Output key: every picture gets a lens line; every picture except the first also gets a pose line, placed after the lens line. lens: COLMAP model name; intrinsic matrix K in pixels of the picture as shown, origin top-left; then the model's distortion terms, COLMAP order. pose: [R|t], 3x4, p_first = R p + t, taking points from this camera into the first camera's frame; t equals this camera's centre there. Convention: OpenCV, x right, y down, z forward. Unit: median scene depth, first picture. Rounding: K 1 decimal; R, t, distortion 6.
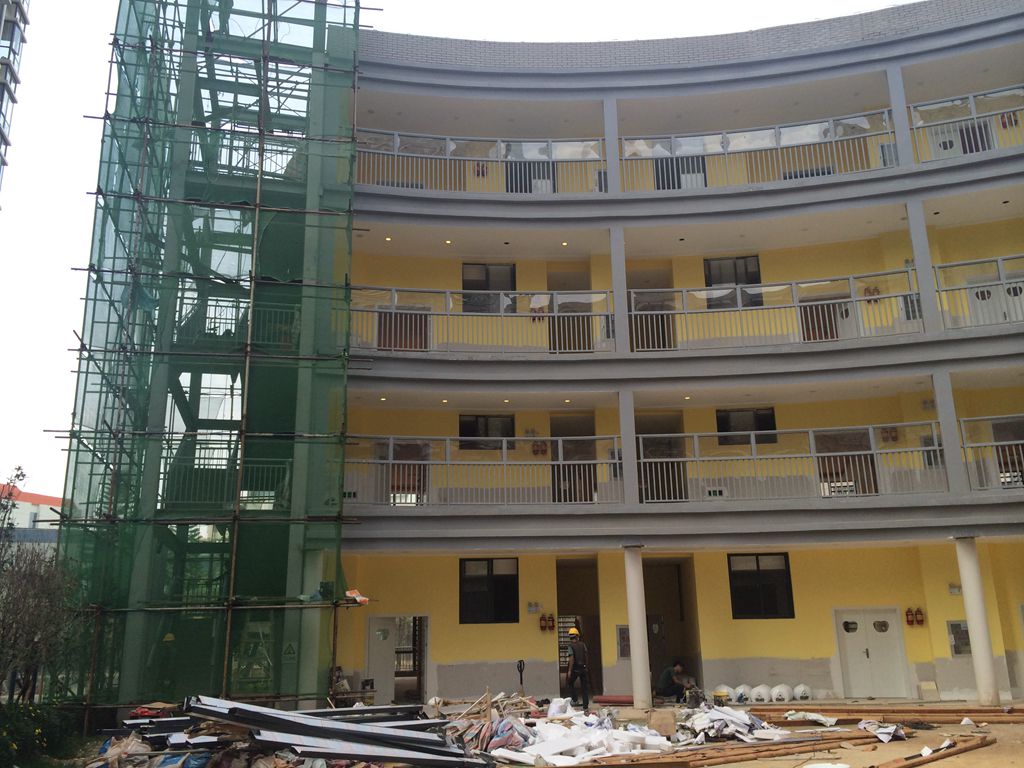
lens RADIAL K [[896.4, 0, 513.0], [0, 896.4, 348.7], [0, 0, 1]] dist [0.096113, -0.104083]
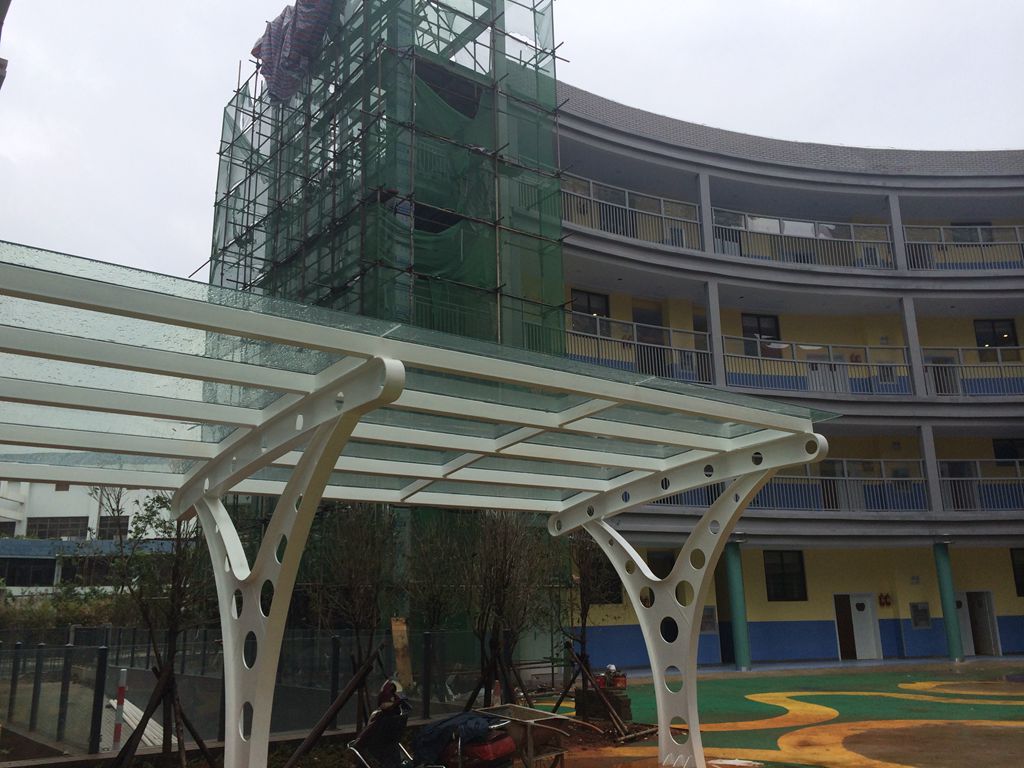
lens RADIAL K [[881.9, 0, 504.4], [0, 881.9, 378.9], [0, 0, 1]] dist [0.081215, -0.102167]
pose [[0.916000, 0.106766, 0.386711, -0.615415], [-0.112295, 0.993640, -0.008340, 0.038428], [-0.385141, -0.035786, 0.922163, -0.004081]]
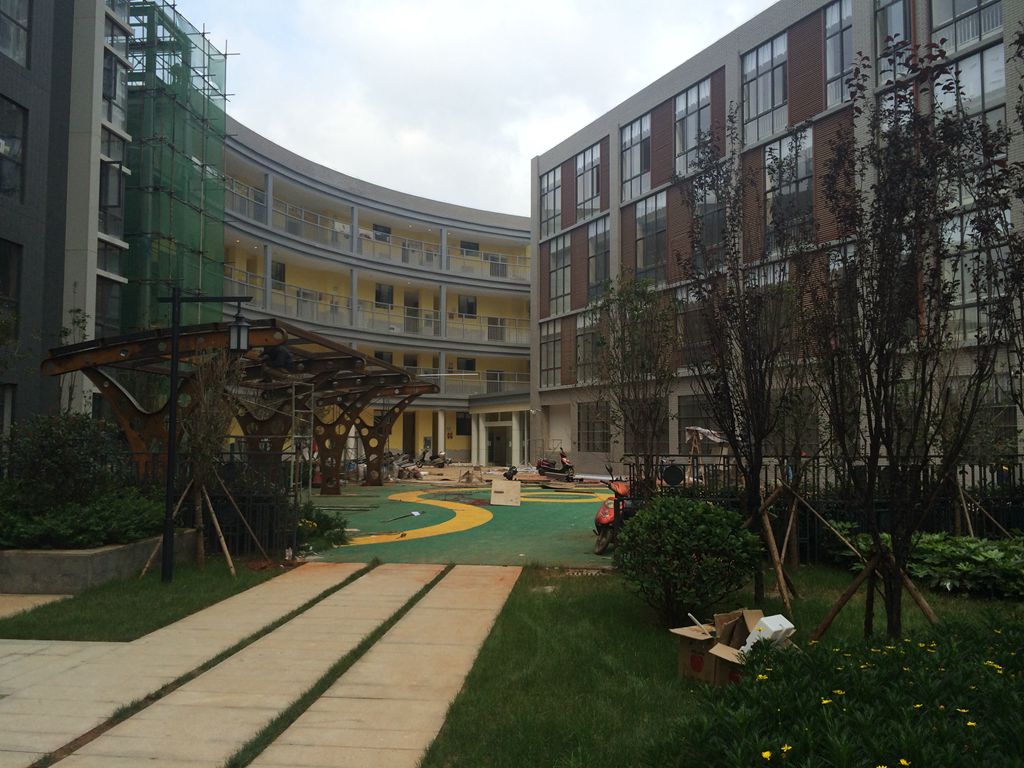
lens RADIAL K [[881.9, 0, 504.4], [0, 881.9, 378.9], [0, 0, 1]] dist [0.081215, -0.102167]
pose [[0.338020, 0.090793, 0.936749, -1.599656], [-0.272418, 0.962166, 0.005044, -0.002197], [-0.900850, -0.256893, 0.349965, -0.253040]]
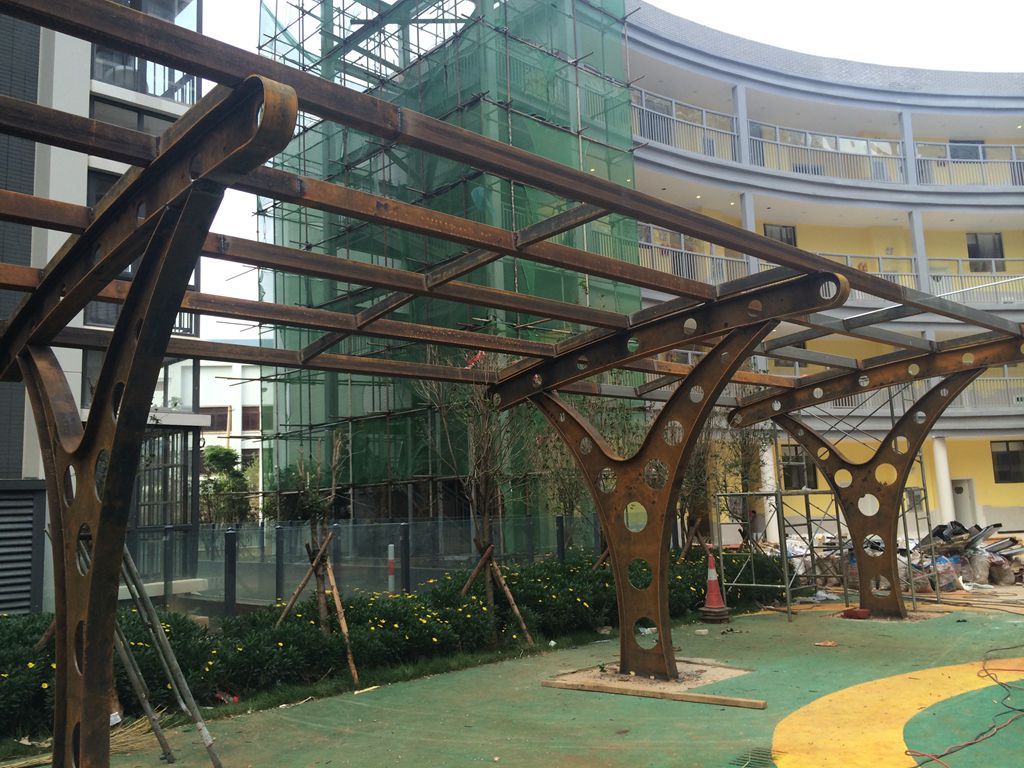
lens RADIAL K [[881.9, 0, 504.4], [0, 881.9, 378.9], [0, 0, 1]] dist [0.081215, -0.102167]
pose [[0.870742, 0.063945, 0.487566, -0.816100], [-0.121738, 0.988676, 0.087746, 0.059529], [-0.476433, -0.135760, 0.868666, 0.033160]]
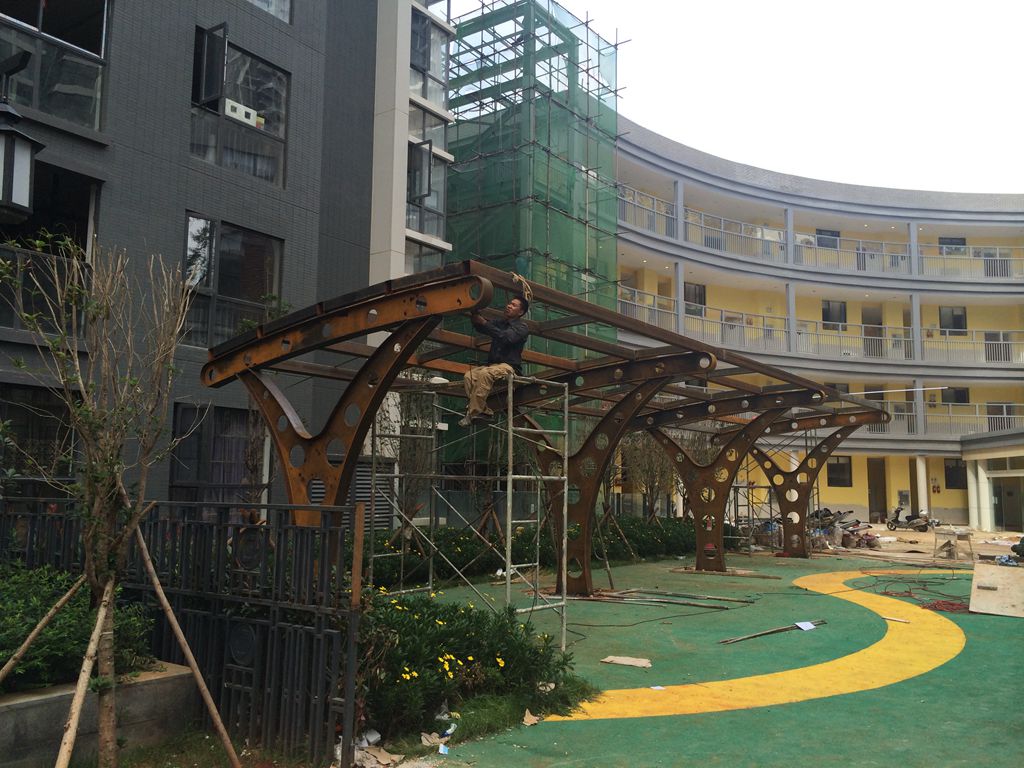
lens RADIAL K [[881.9, 0, 504.4], [0, 881.9, 378.9], [0, 0, 1]] dist [0.081215, -0.102167]
pose [[0.765582, 0.114450, 0.633076, -1.237997], [-0.210009, 0.974601, 0.077773, 0.021620], [-0.608096, -0.192493, 0.770173, -0.148724]]
